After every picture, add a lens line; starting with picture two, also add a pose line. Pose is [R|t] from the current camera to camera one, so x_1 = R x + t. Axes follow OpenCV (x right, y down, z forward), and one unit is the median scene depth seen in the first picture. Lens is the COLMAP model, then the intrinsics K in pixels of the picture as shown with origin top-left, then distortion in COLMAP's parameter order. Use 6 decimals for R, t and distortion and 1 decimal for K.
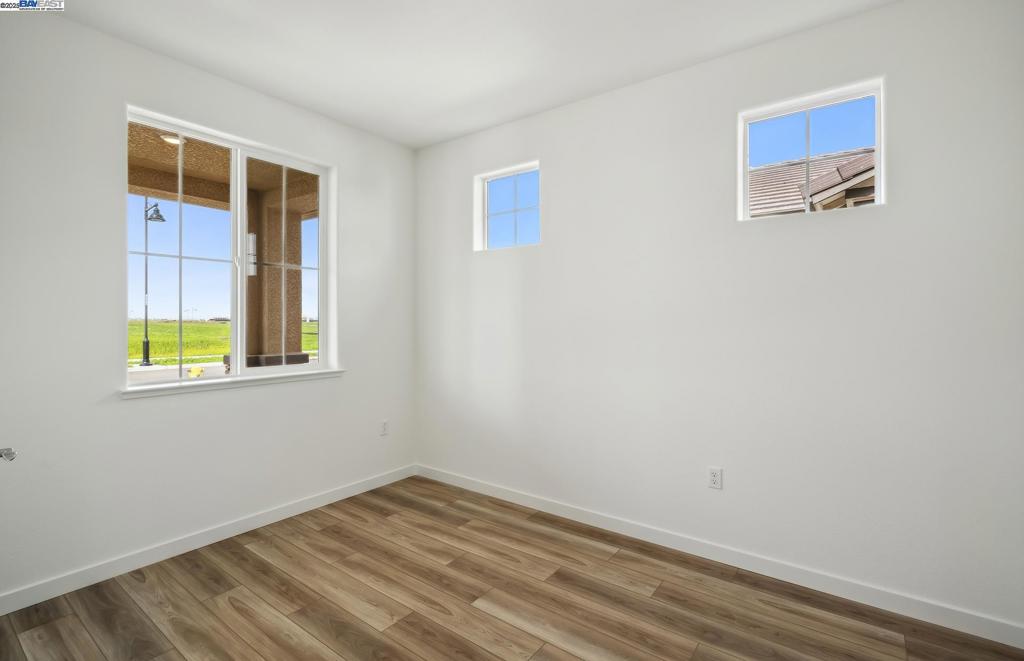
lens RADIAL K [[474.7, 0, 507.2], [0, 474.7, 322.0], [0, 0, 1]] dist [-0.001464, -0.000283]
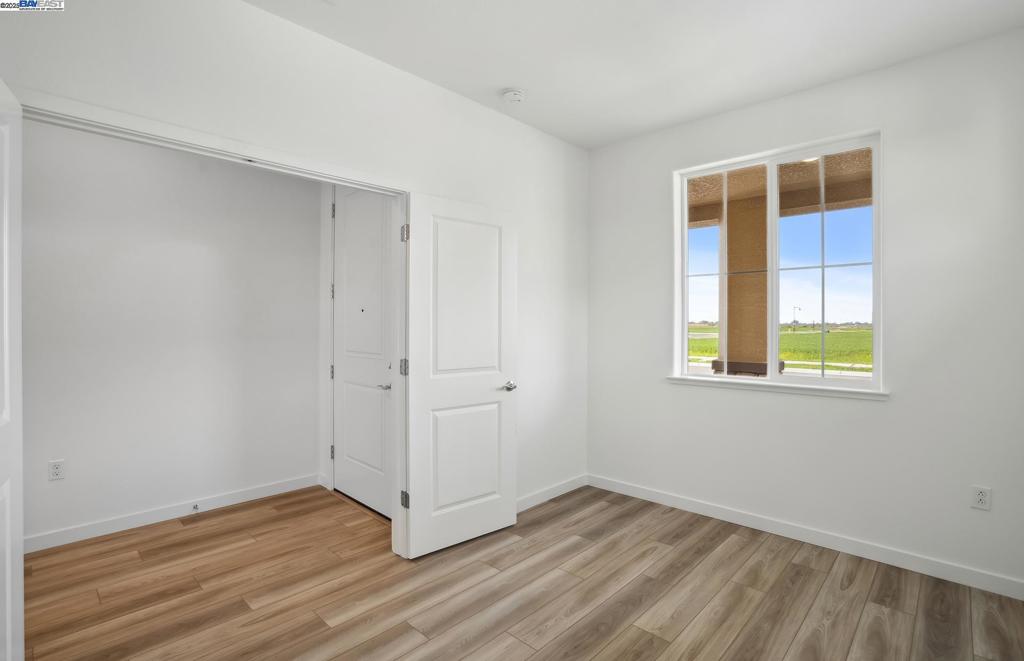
lens RADIAL K [[474.7, 0, 507.2], [0, 474.7, 322.0], [0, 0, 1]] dist [-0.001464, -0.000283]
pose [[-0.104859, -0.005335, -0.994473, 0.592975], [0.004416, 0.999973, -0.005830, -0.012899], [0.994477, -0.005003, -0.104833, 0.602264]]
